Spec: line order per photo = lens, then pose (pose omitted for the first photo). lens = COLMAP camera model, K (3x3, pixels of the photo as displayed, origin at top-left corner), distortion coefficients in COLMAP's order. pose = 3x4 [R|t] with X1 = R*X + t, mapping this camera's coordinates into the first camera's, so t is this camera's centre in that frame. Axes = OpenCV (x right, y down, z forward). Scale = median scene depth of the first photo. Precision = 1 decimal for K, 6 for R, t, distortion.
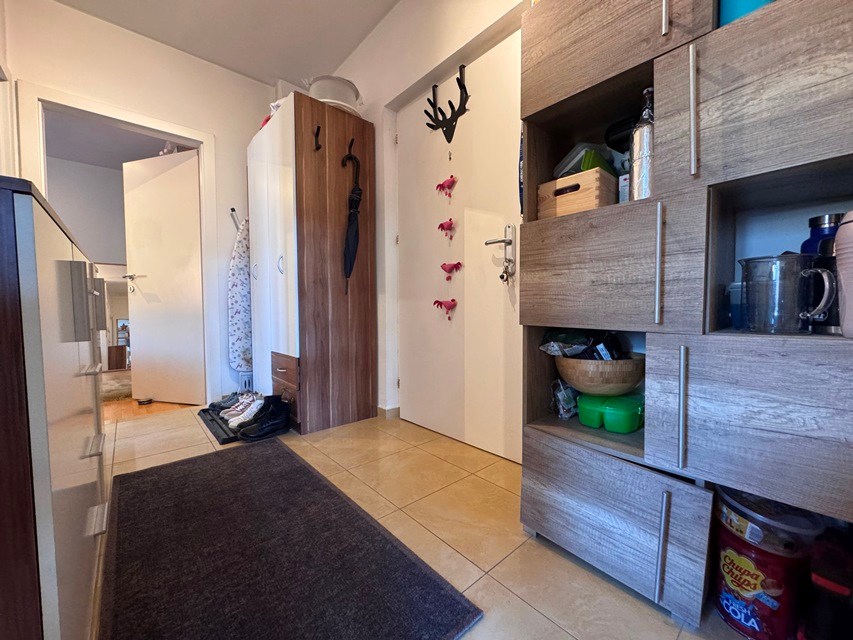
lens RADIAL K [[343.7, 0, 426.9], [0, 343.7, 321.6], [0, 0, 1]] dist [-0.002721, 0.000194]
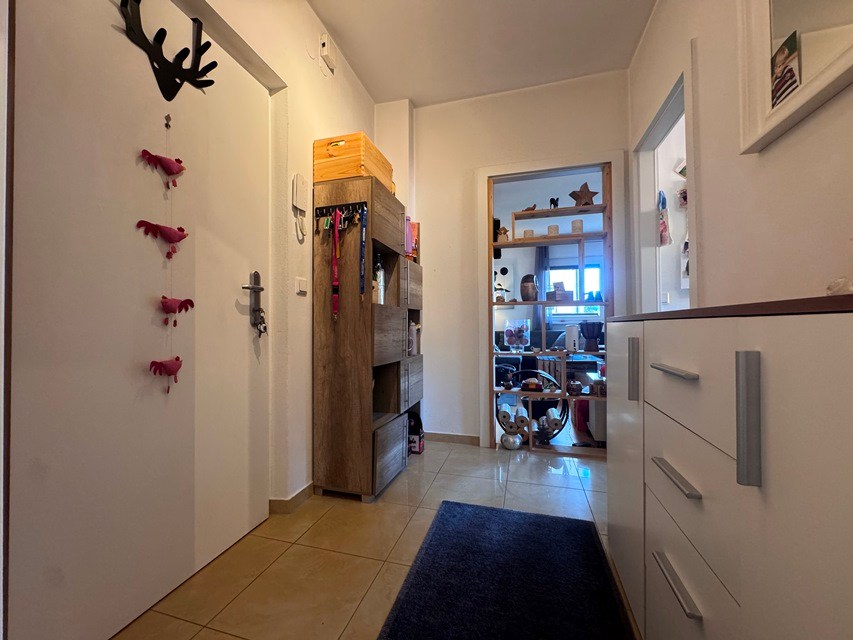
lens RADIAL K [[343.7, 0, 426.2], [0, 343.7, 320.3], [0, 0, 1]] dist [-0.002721, 0.000194]
pose [[-0.536352, 0.019606, 0.843767, -0.684689], [0.040618, 0.999171, 0.002603, -0.114327], [-0.843016, 0.035668, -0.536704, 0.953007]]
